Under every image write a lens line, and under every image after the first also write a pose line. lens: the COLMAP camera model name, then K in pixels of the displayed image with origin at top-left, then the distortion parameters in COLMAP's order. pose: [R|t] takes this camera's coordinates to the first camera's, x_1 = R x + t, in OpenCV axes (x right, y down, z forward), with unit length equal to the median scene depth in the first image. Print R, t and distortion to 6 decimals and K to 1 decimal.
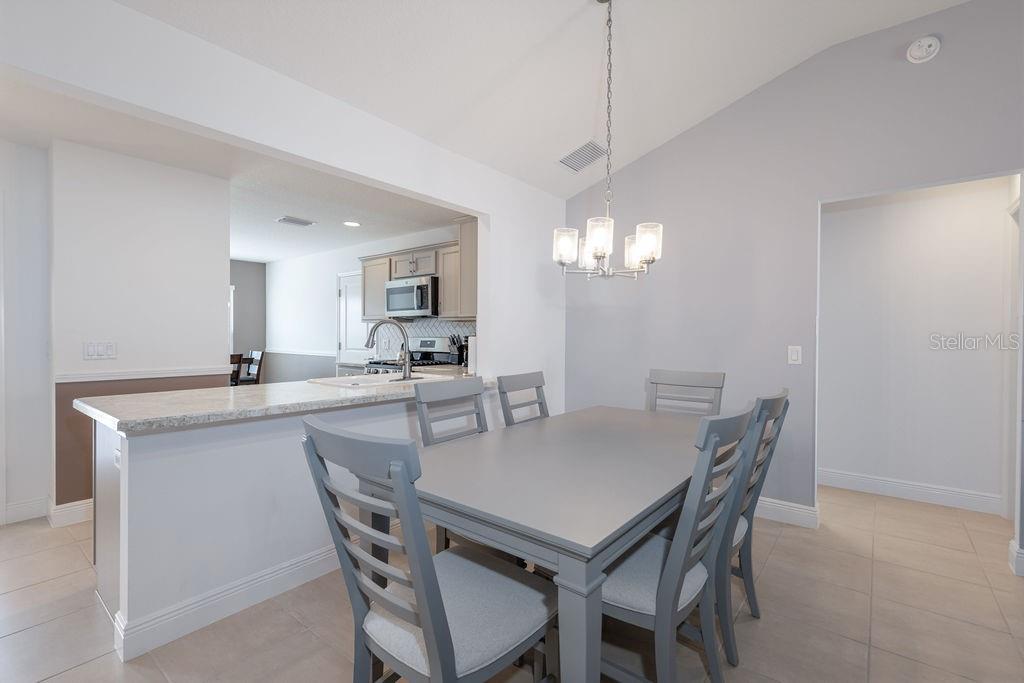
lens RADIAL K [[459.5, 0, 511.7], [0, 459.5, 340.4], [0, 0, 1]] dist [0.002340, -0.000462]
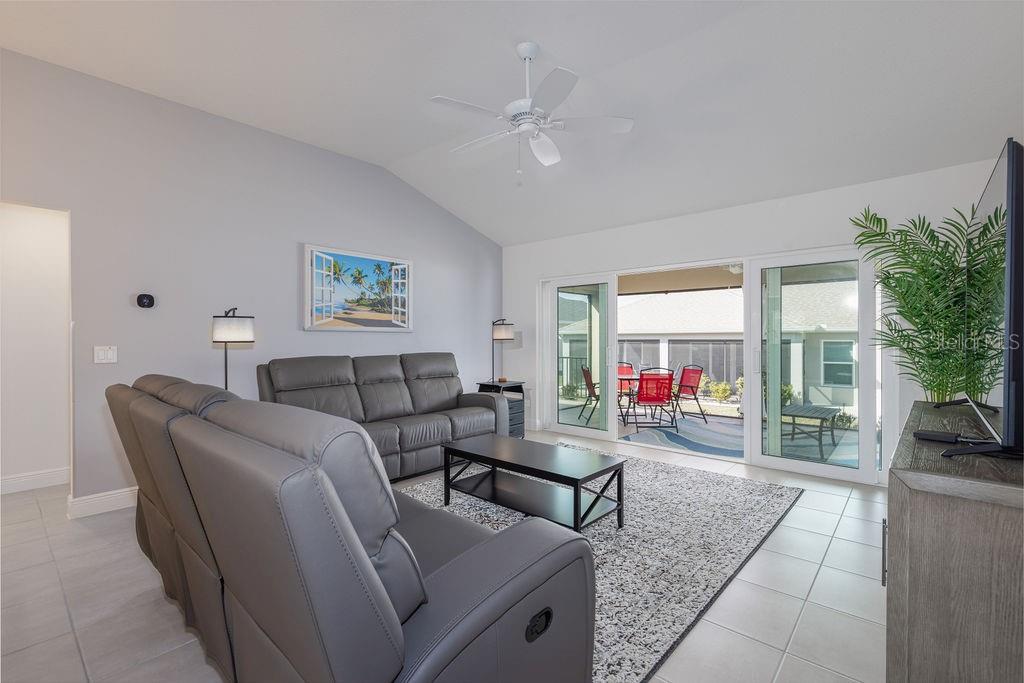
lens RADIAL K [[459.5, 0, 504.7], [0, 459.5, 340.6], [0, 0, 1]] dist [0.002340, -0.000462]
pose [[0.054281, -0.010469, 0.998471, -0.107830], [0.015991, 0.999826, 0.009613, 0.006130], [-0.998398, 0.015445, 0.054439, -0.244229]]
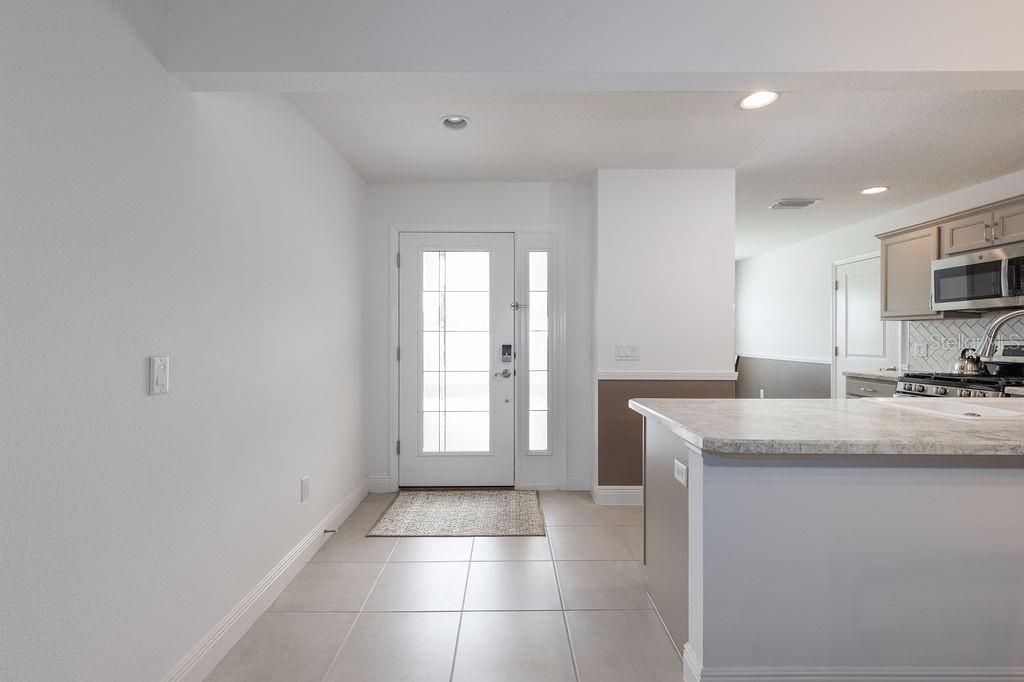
lens RADIAL K [[459.5, 0, 507.2], [0, 459.5, 338.8], [0, 0, 1]] dist [0.002340, -0.000462]
pose [[0.625121, -0.001496, -0.780526, -0.224774], [-0.006149, 0.999958, -0.006841, -0.000196], [0.780503, 0.009076, 0.625086, 0.095235]]
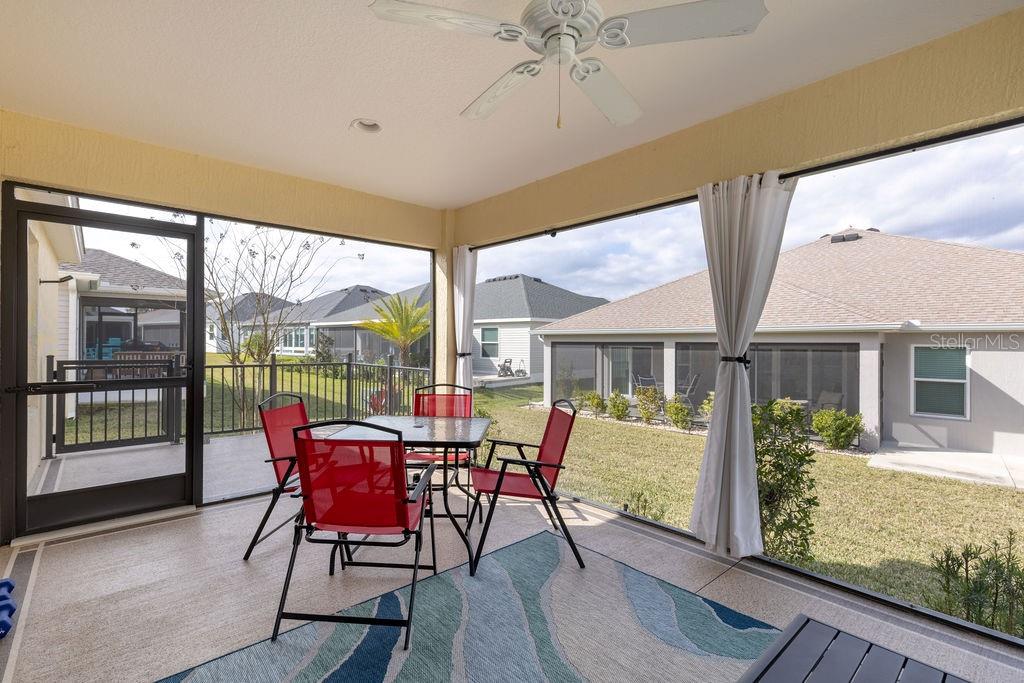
lens RADIAL K [[459.5, 0, 507.6], [0, 459.5, 340.8], [0, 0, 1]] dist [0.002340, -0.000462]
pose [[0.159057, -0.000419, 0.987269, 1.459736], [0.009411, 0.999955, -0.001092, 0.055513], [-0.987224, 0.009465, 0.159054, -1.144602]]
